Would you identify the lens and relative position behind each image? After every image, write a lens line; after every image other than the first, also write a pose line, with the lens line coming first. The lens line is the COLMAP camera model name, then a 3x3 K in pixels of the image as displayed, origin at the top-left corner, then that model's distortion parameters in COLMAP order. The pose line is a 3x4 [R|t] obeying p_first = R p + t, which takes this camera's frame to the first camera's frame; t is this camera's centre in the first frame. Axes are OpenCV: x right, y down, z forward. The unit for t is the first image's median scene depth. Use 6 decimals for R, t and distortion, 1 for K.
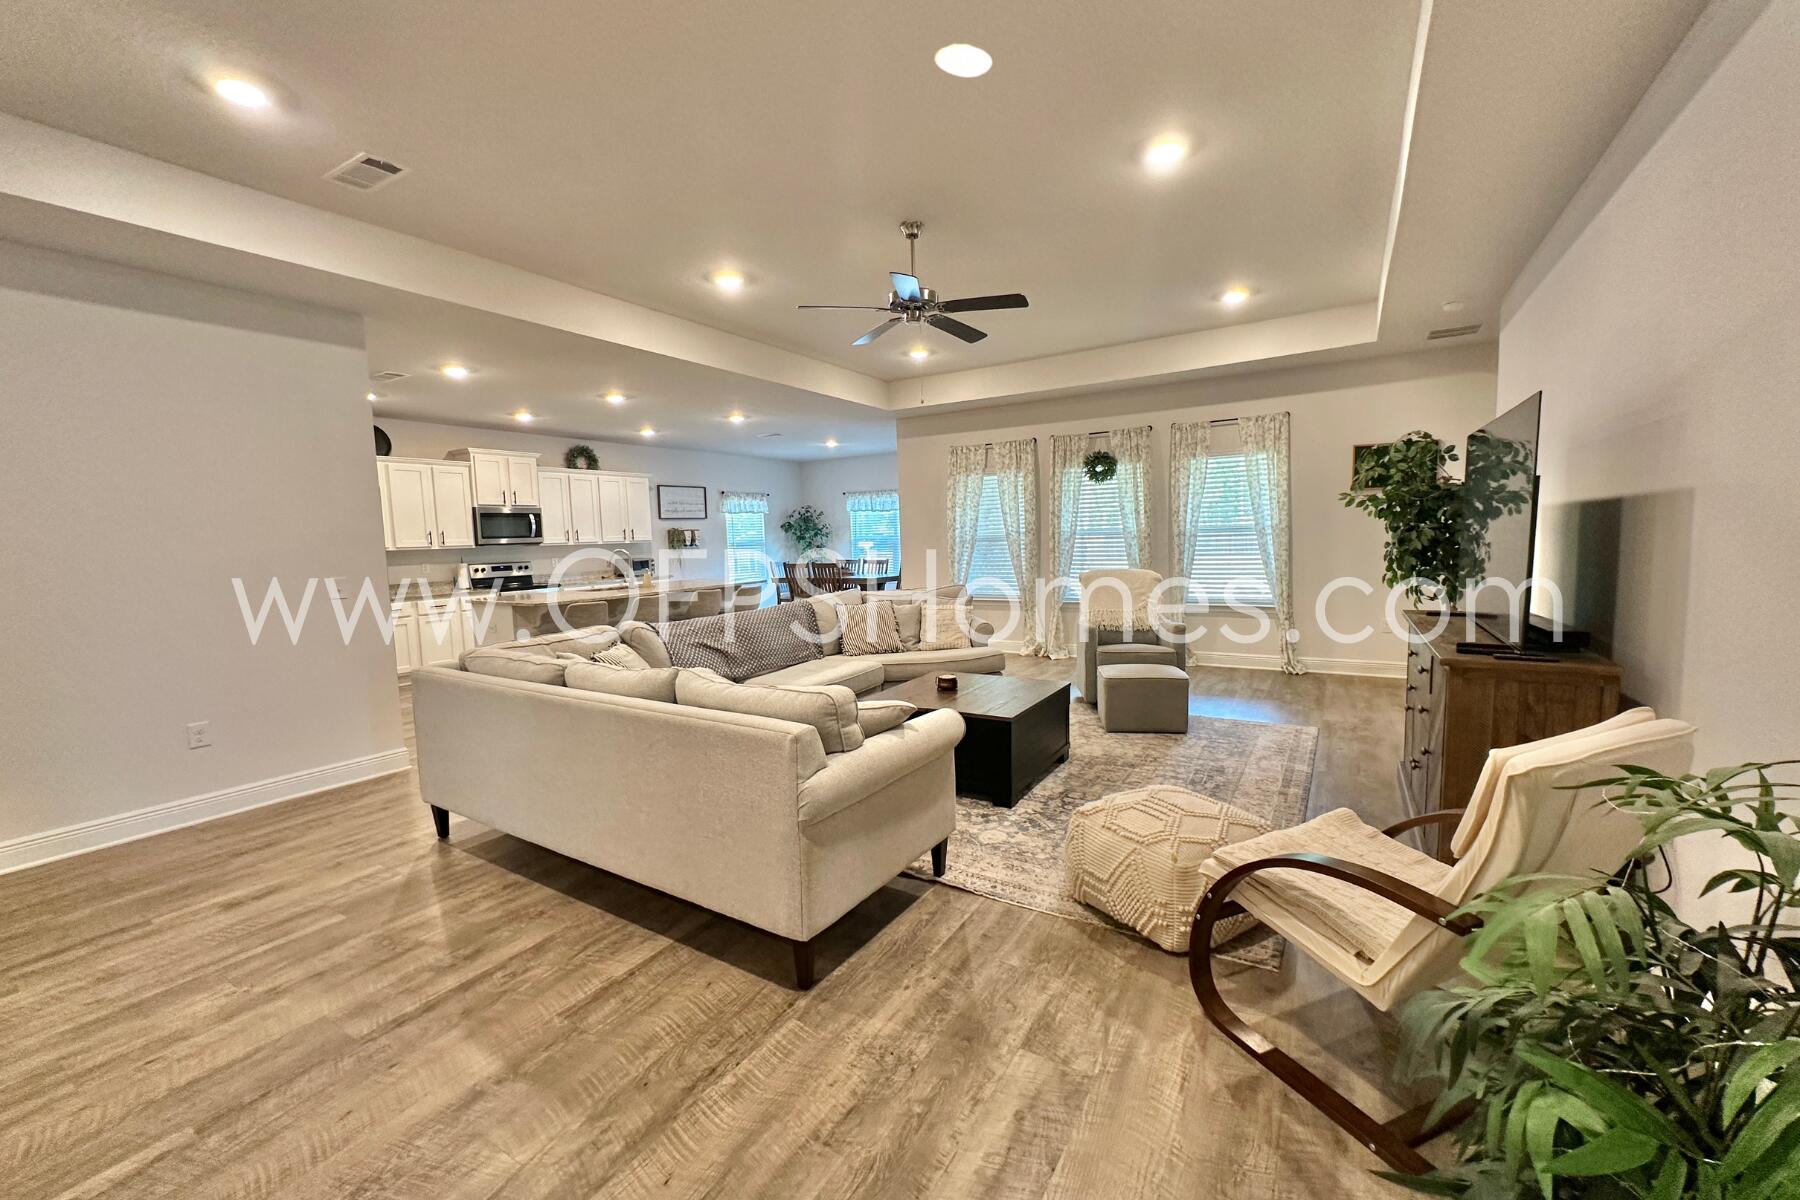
lens RADIAL K [[719.2, 0, 900.0], [0, 719.2, 600.0], [0, 0, 1]] dist [-0.001678, 0.000186]
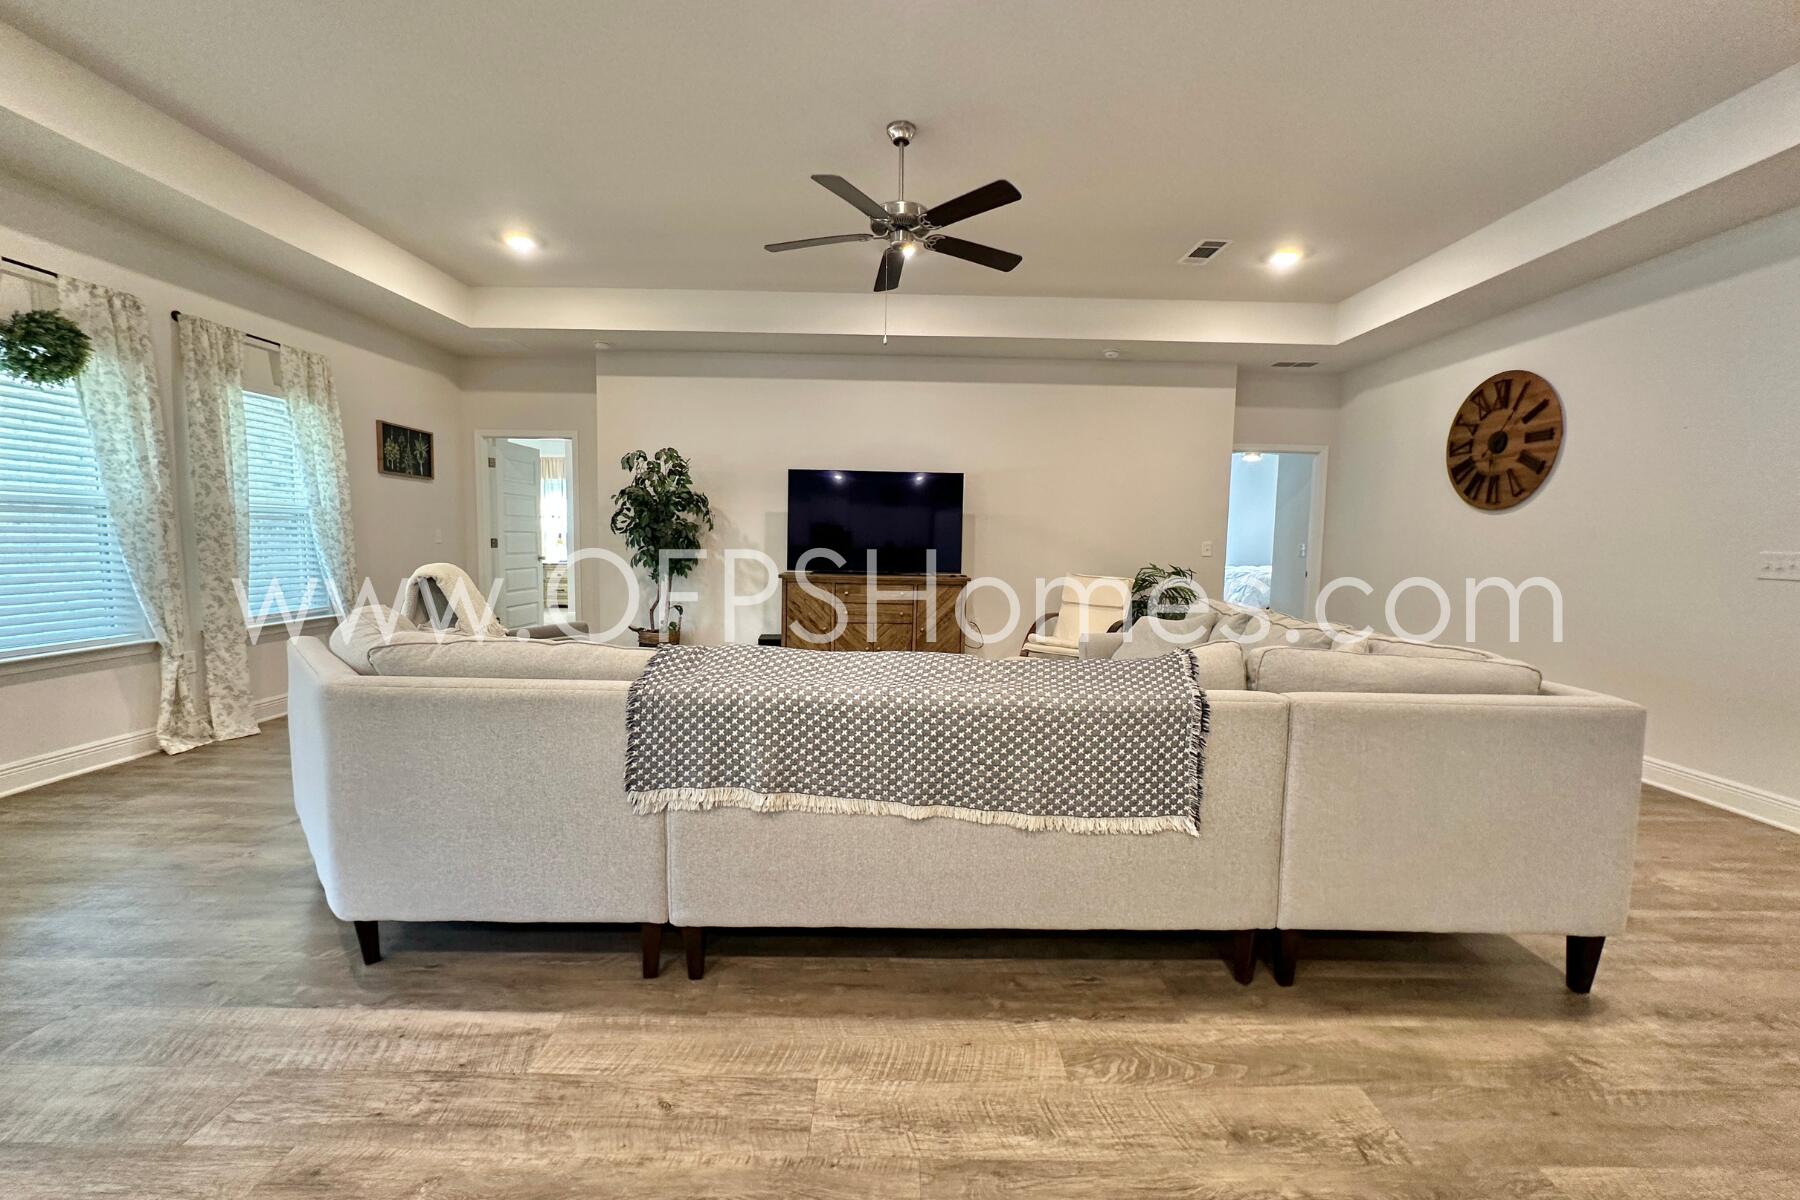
lens RADIAL K [[724.1, 0, 900.0], [0, 724.1, 600.0], [0, 0, 1]] dist [0.001515, 0.000239]
pose [[-0.529595, -0.052898, 0.846600, -0.403292], [0.073460, 0.991444, 0.107902, -0.043528], [-0.845064, 0.119335, -0.521178, 0.847921]]
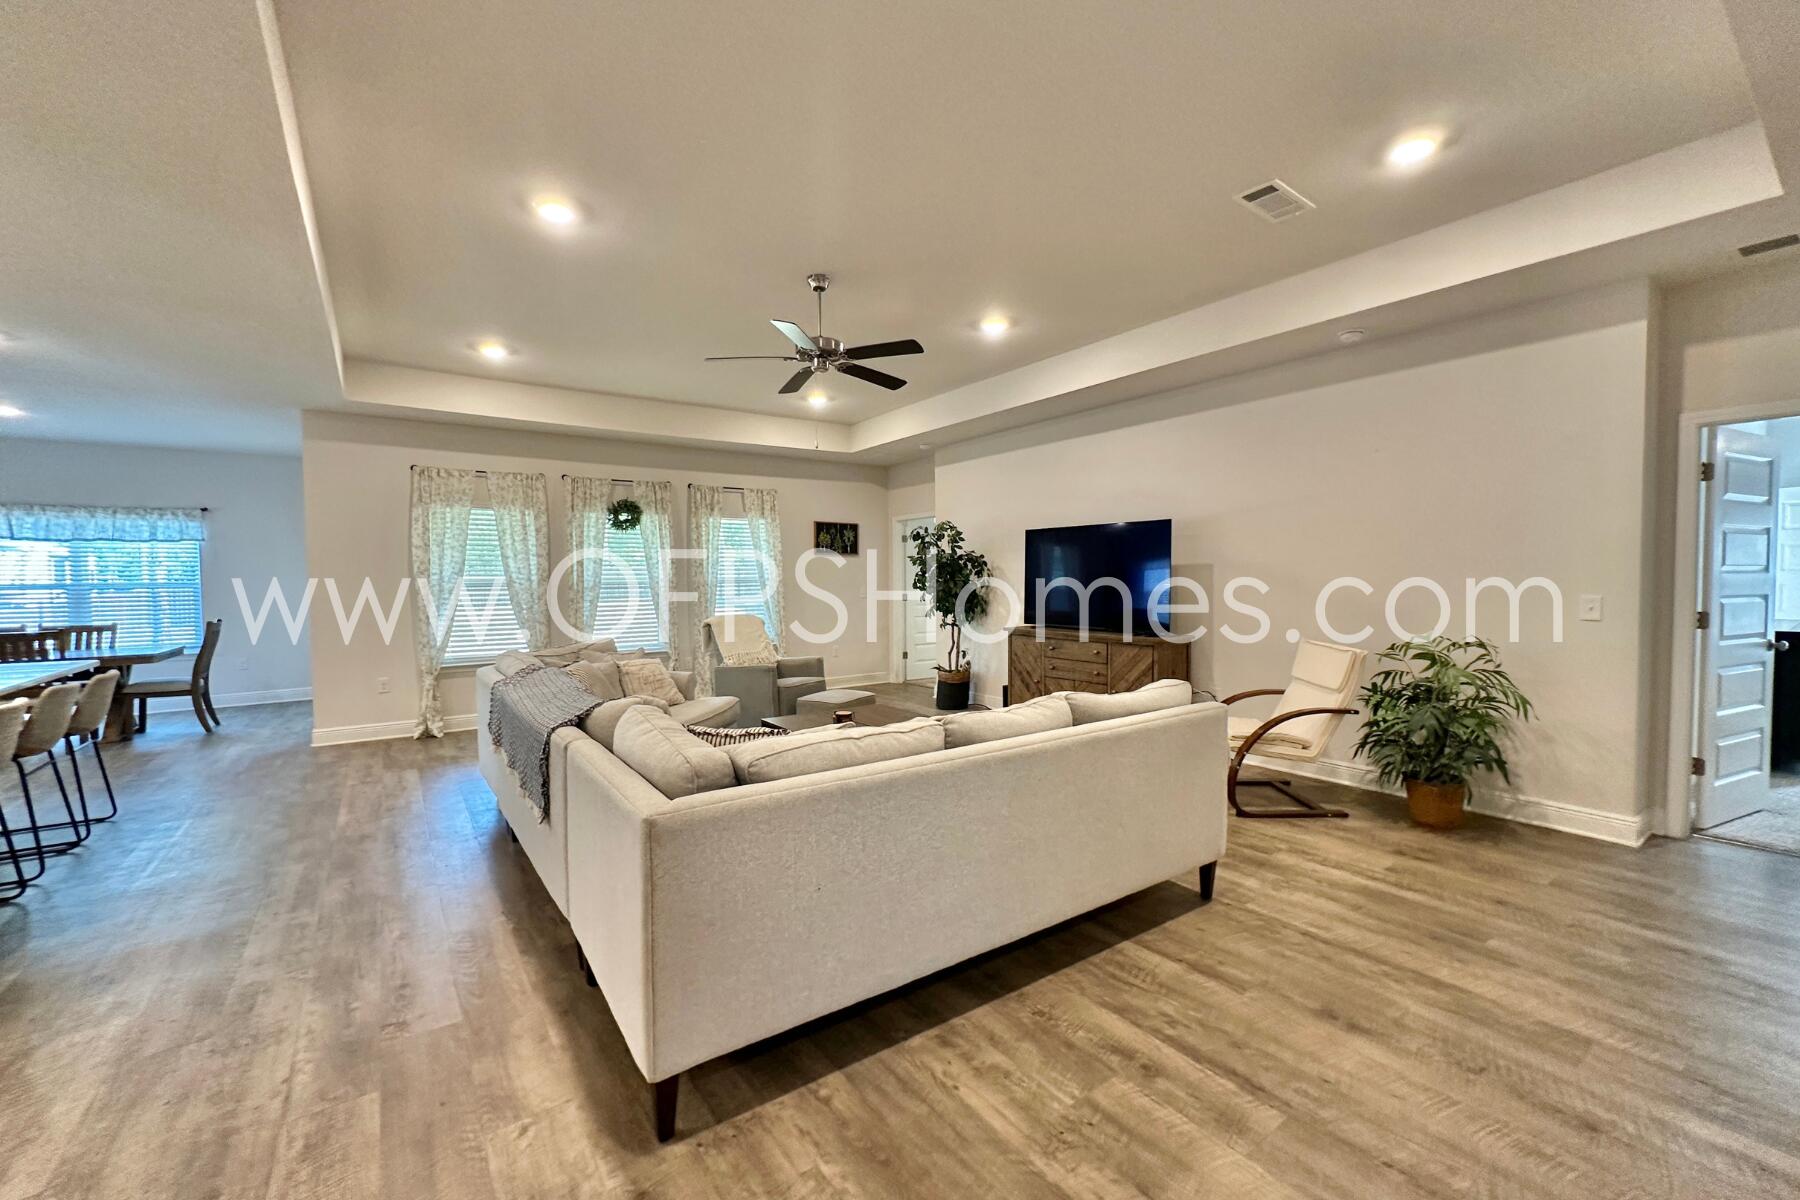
lens RADIAL K [[719.2, 0, 900.0], [0, 719.2, 600.0], [0, 0, 1]] dist [-0.001678, 0.000186]
pose [[0.384571, -0.003269, 0.923090, -0.508764], [0.080525, 0.996300, -0.030020, -0.010585], [-0.919577, 0.085877, 0.383411, 0.302506]]
